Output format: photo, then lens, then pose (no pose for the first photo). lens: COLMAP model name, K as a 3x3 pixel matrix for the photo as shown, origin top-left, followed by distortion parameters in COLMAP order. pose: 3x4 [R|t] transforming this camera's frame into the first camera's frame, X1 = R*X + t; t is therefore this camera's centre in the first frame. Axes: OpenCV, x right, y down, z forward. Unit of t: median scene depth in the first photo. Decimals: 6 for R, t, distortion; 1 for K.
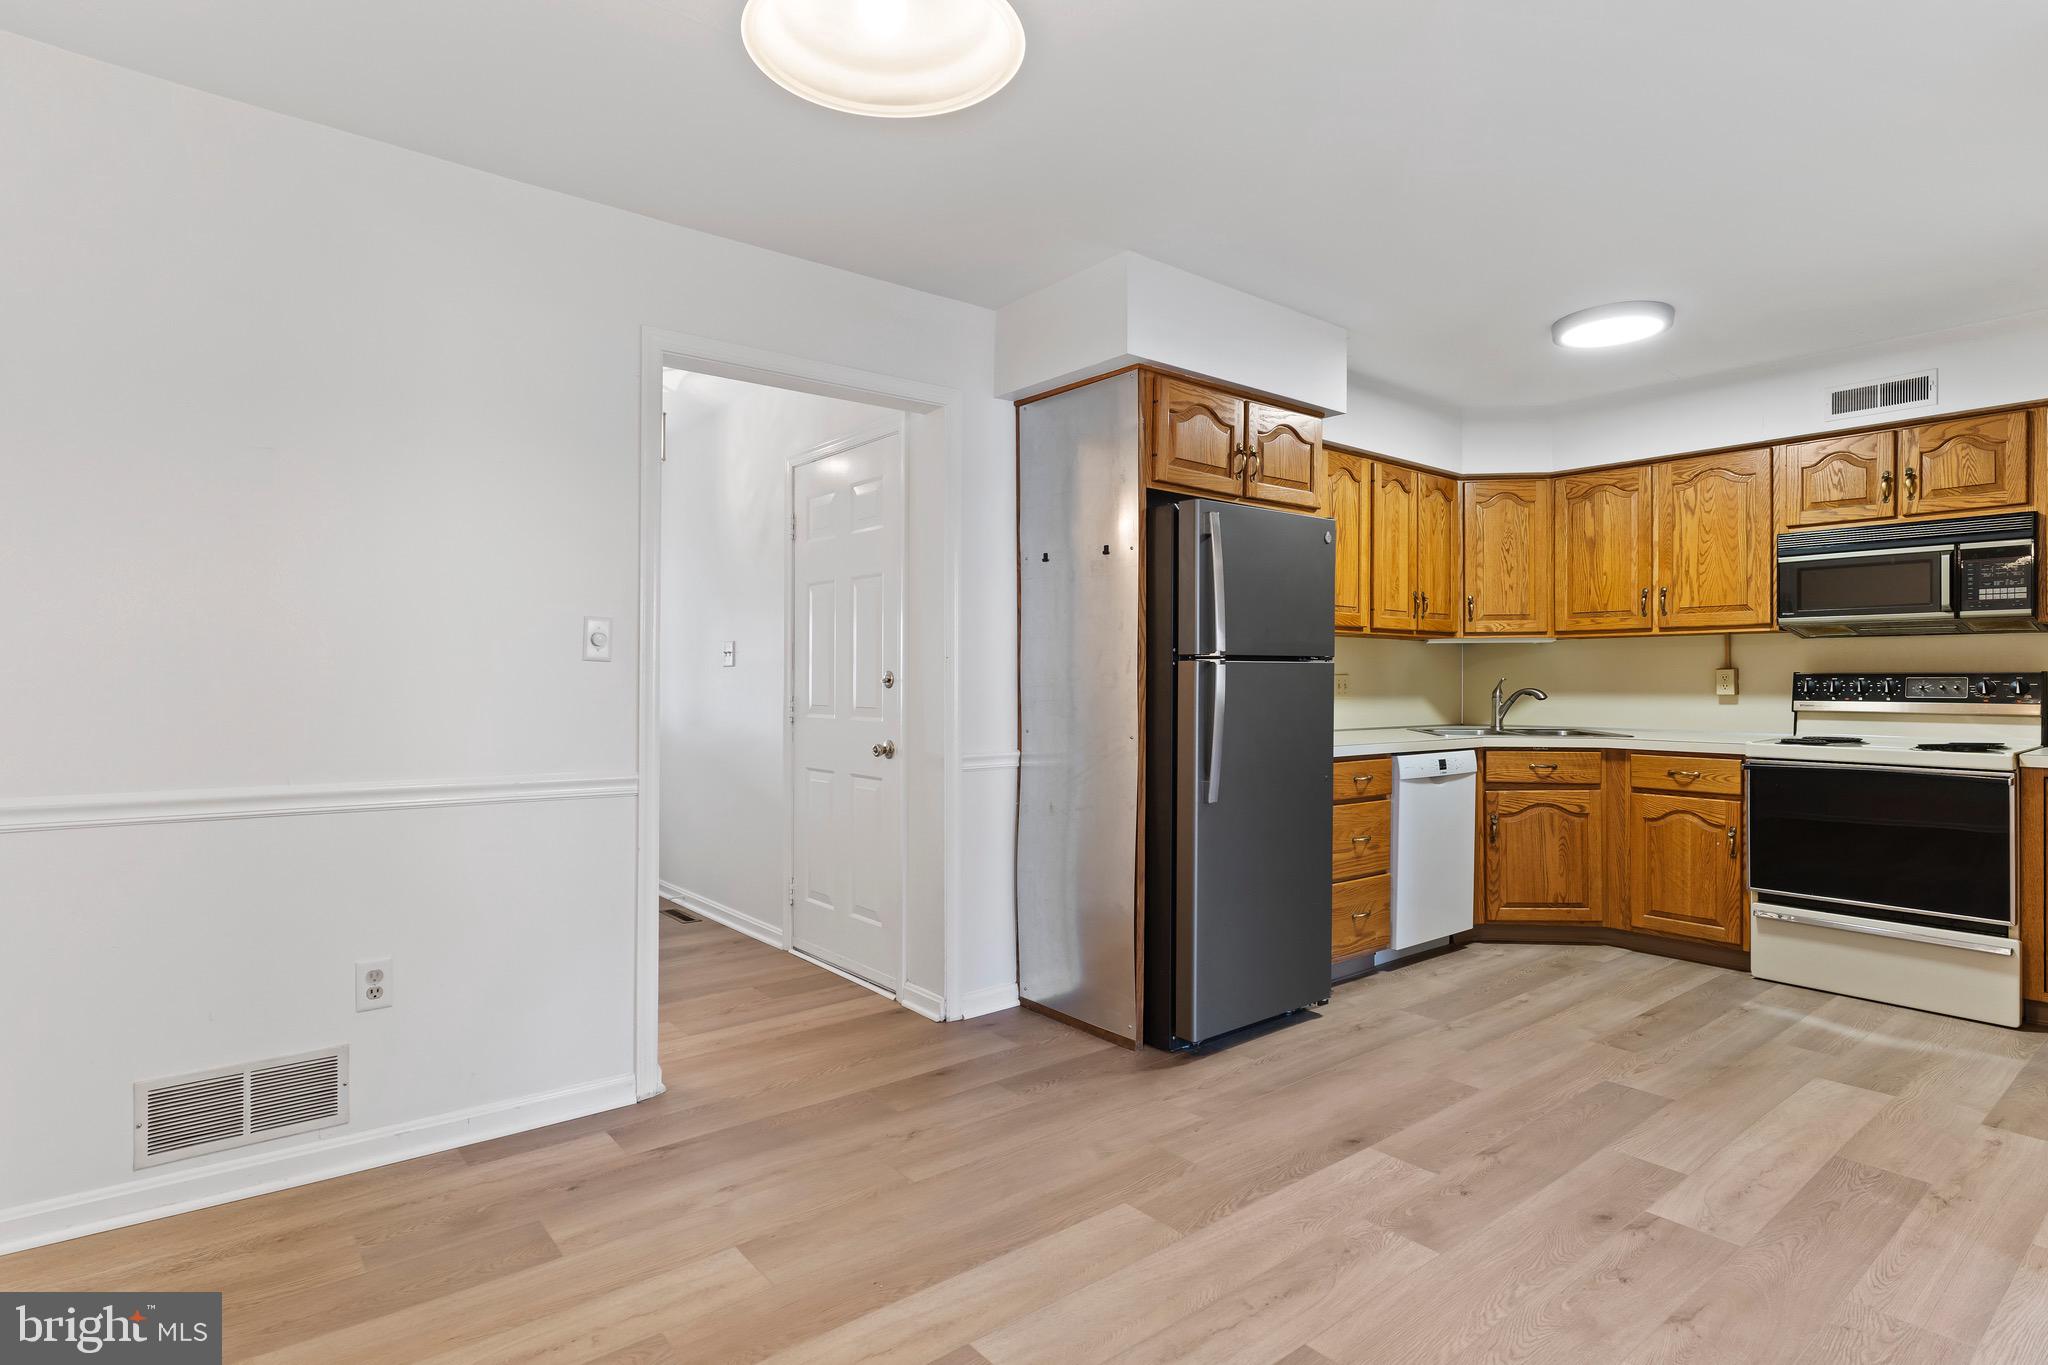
lens RADIAL K [[1050.2, 0, 1024.2], [0, 1050.2, 679.6], [0, 0, 1]] dist [-0.003285, 0.000121]
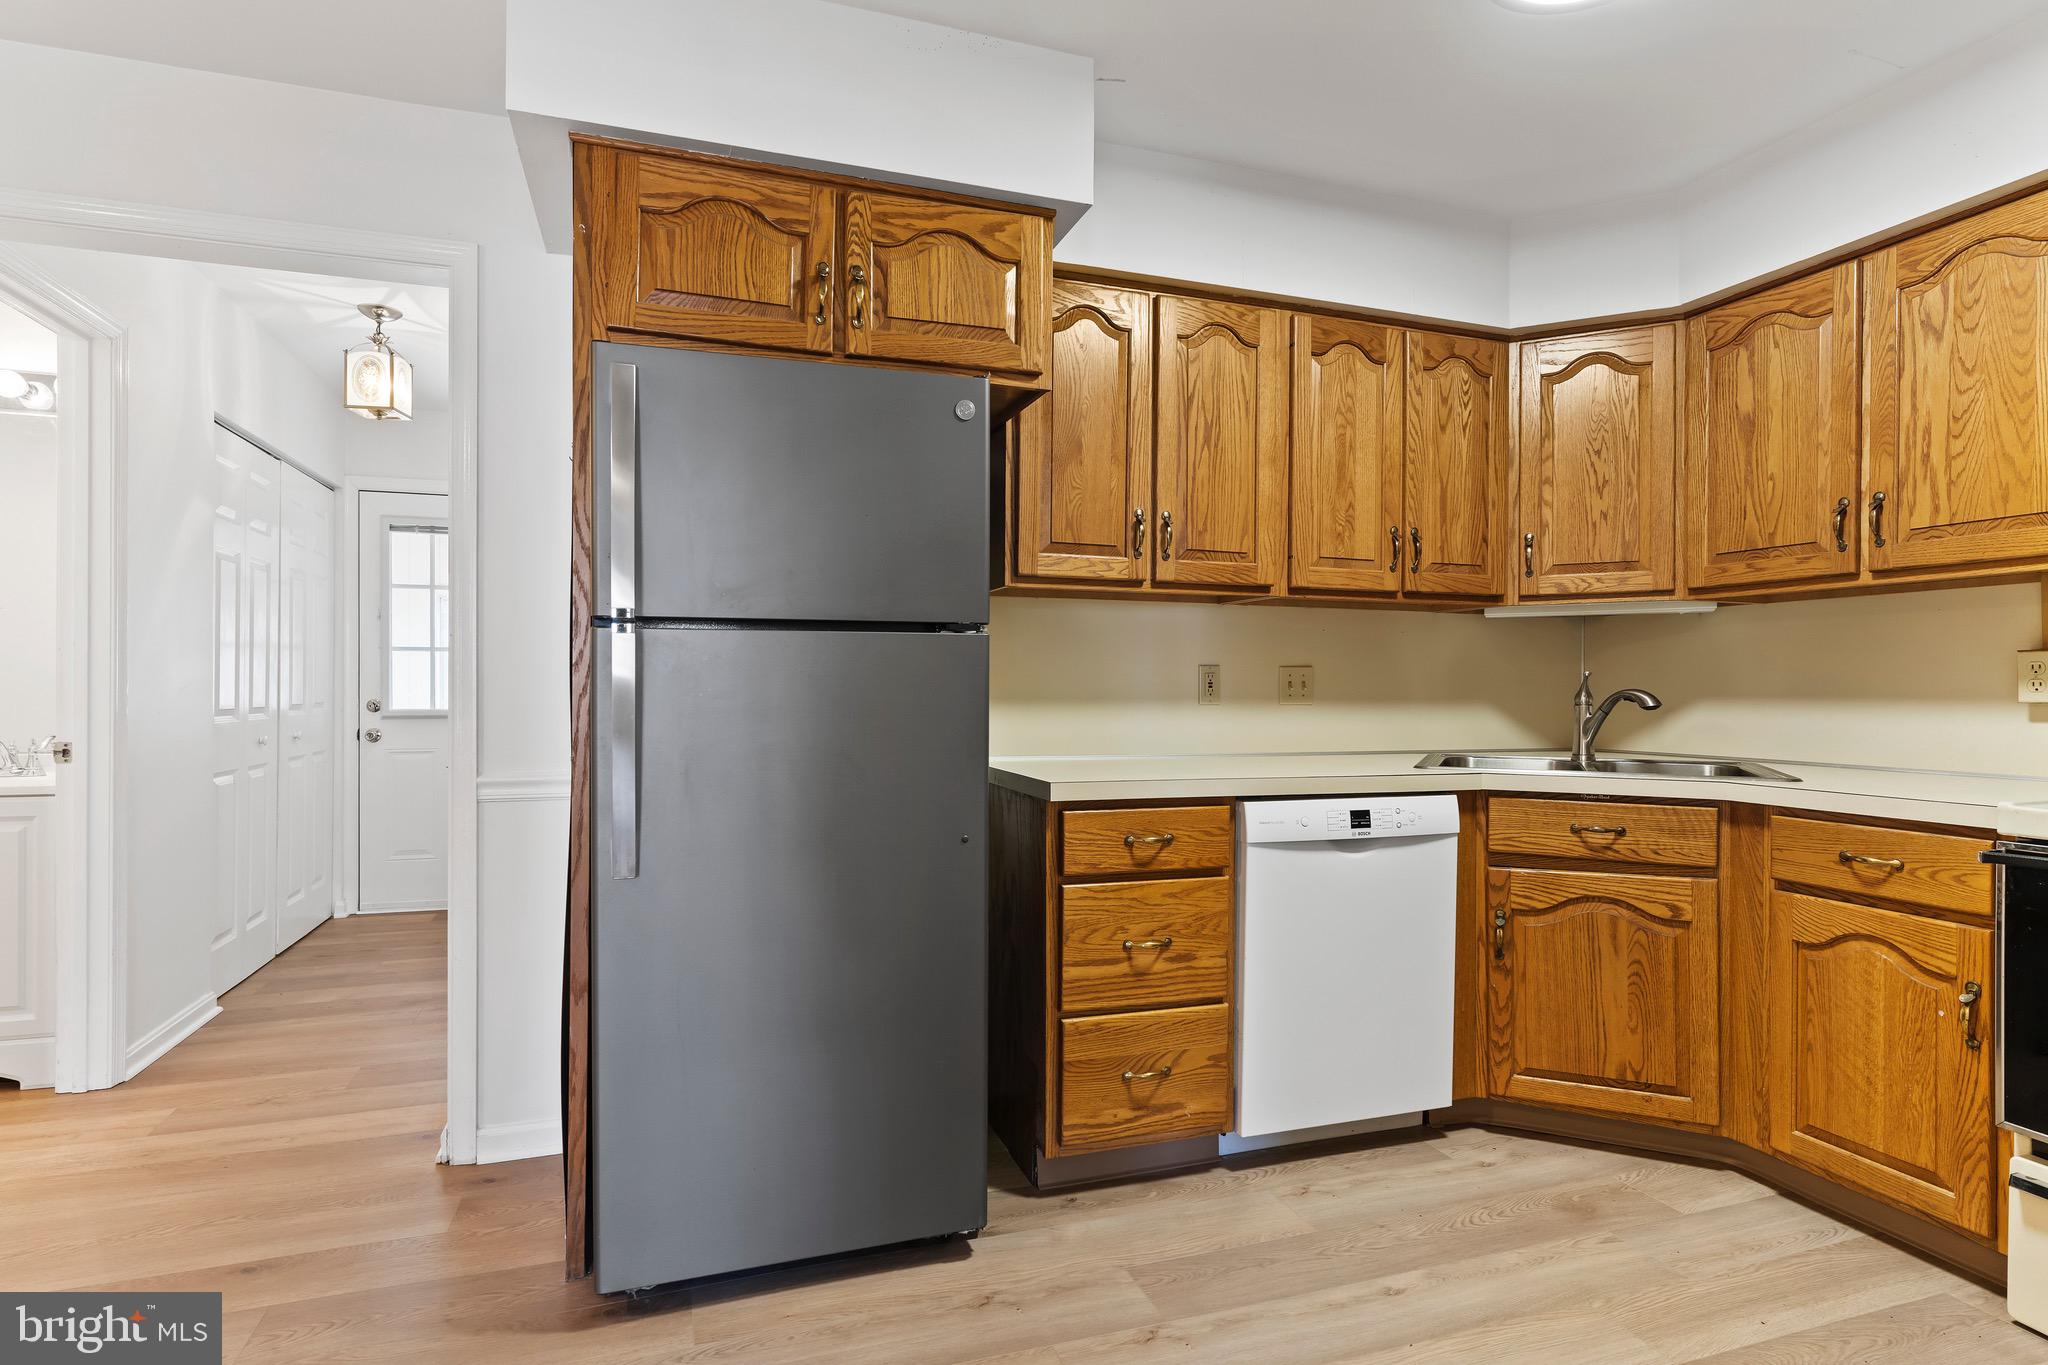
lens RADIAL K [[1051.5, 0, 1017.5], [0, 1051.5, 693.6], [0, 0, 1]] dist [-0.003352, 0.001404]
pose [[0.938328, 0.004979, -0.345711, 0.438698], [-0.003363, 0.999980, 0.005276, 0.010688], [0.345730, -0.003788, 0.938326, 0.415742]]
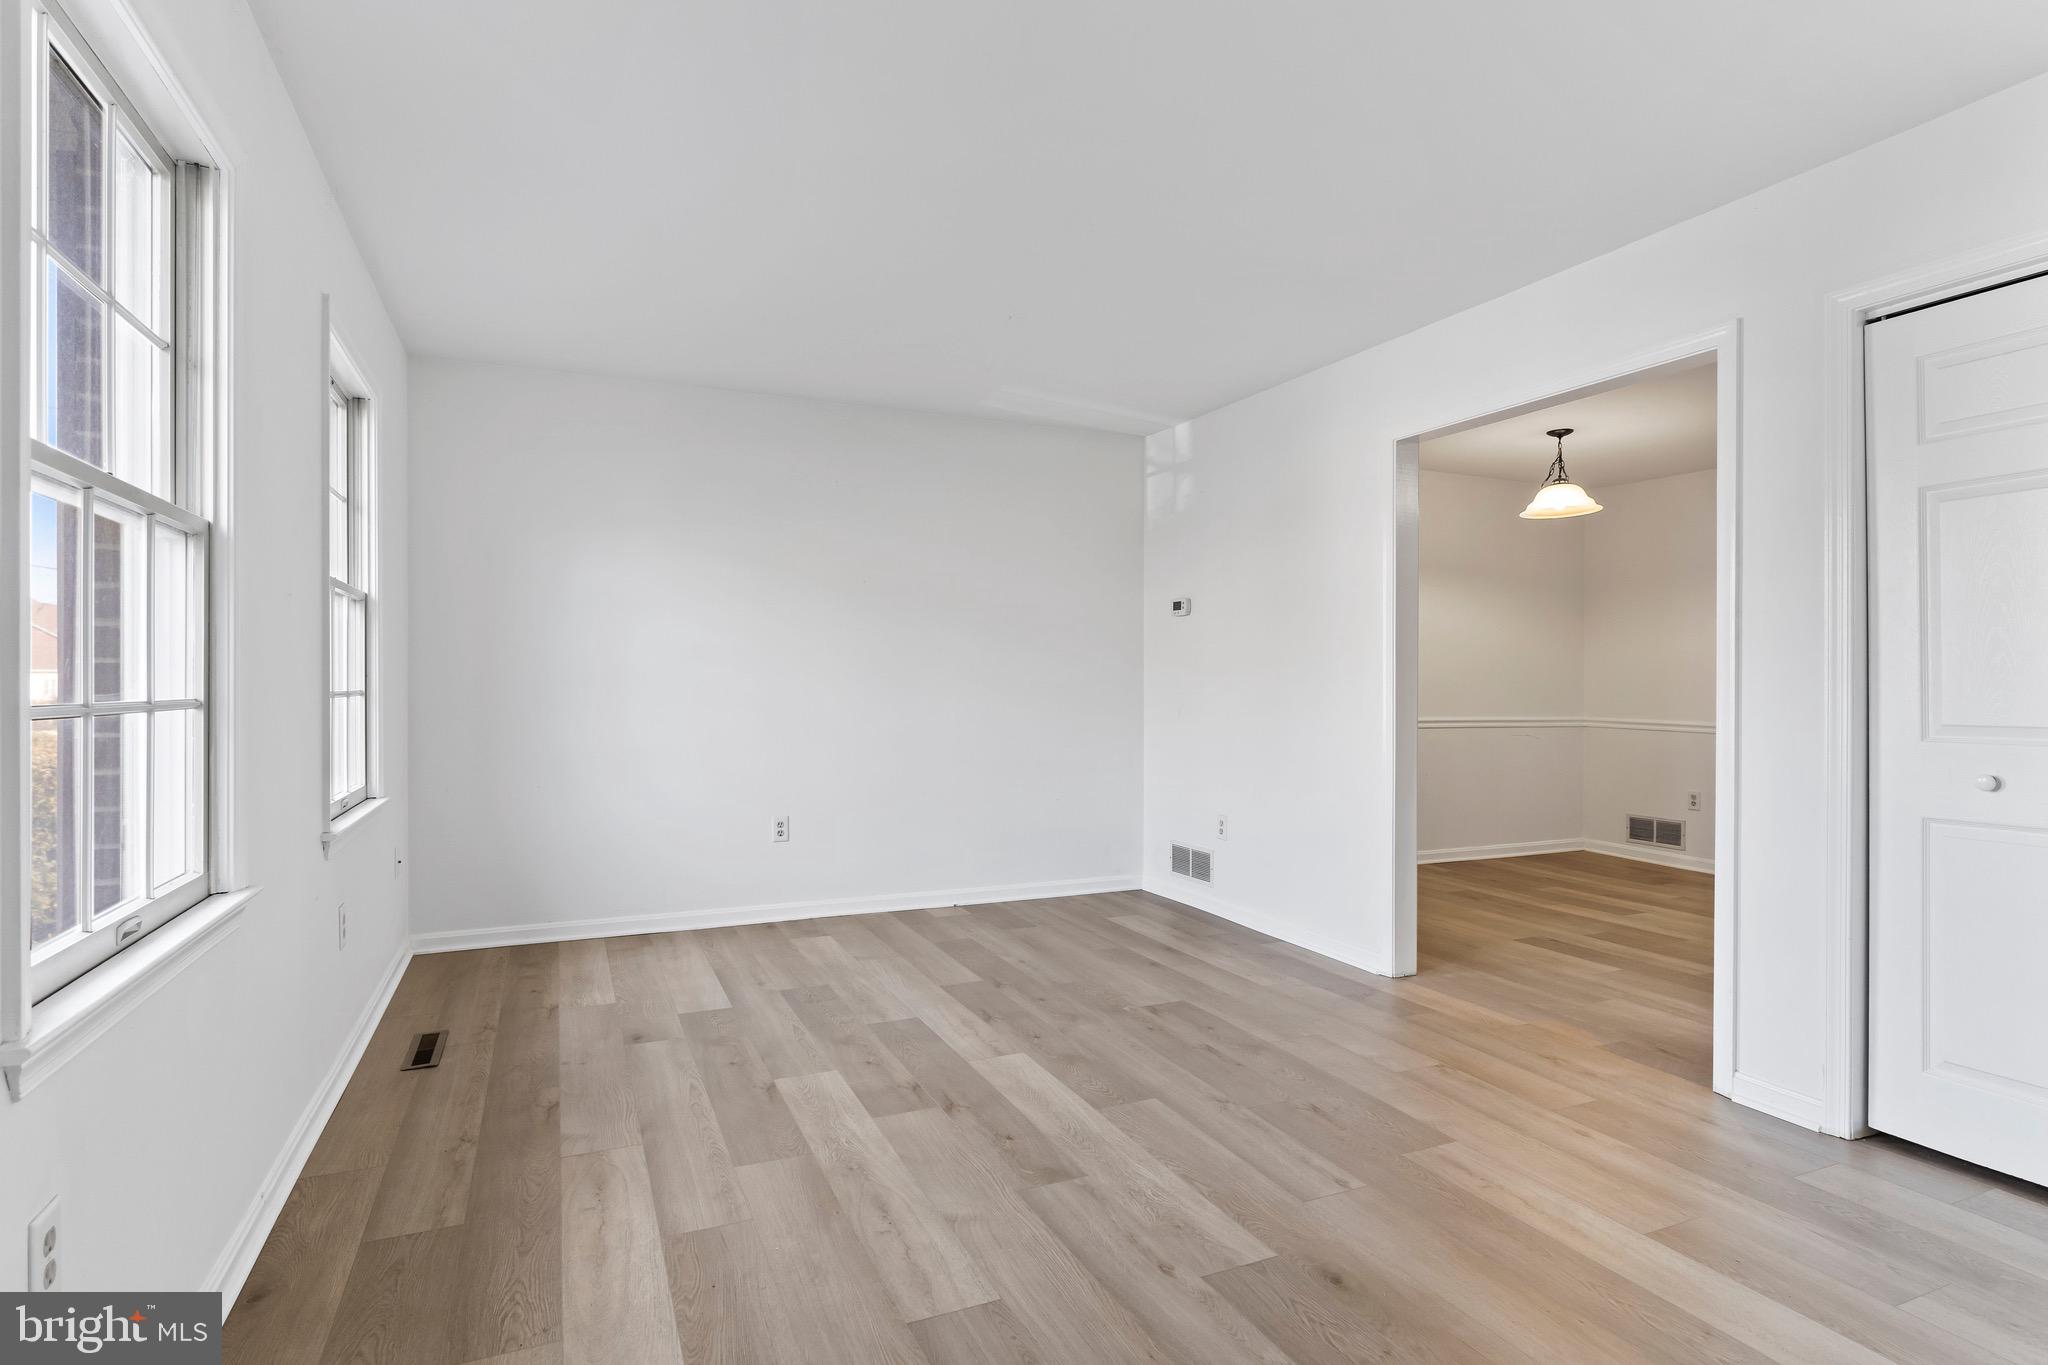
lens RADIAL K [[1039.7, 0, 1034.1], [0, 1039.7, 690.2], [0, 0, 1]] dist [0.000360, 0.000977]
pose [[-0.242866, 0.003564, -0.970053, 1.371089], [-0.003483, 0.999984, 0.004546, 0.008542], [0.970054, 0.004483, -0.242849, 0.028246]]
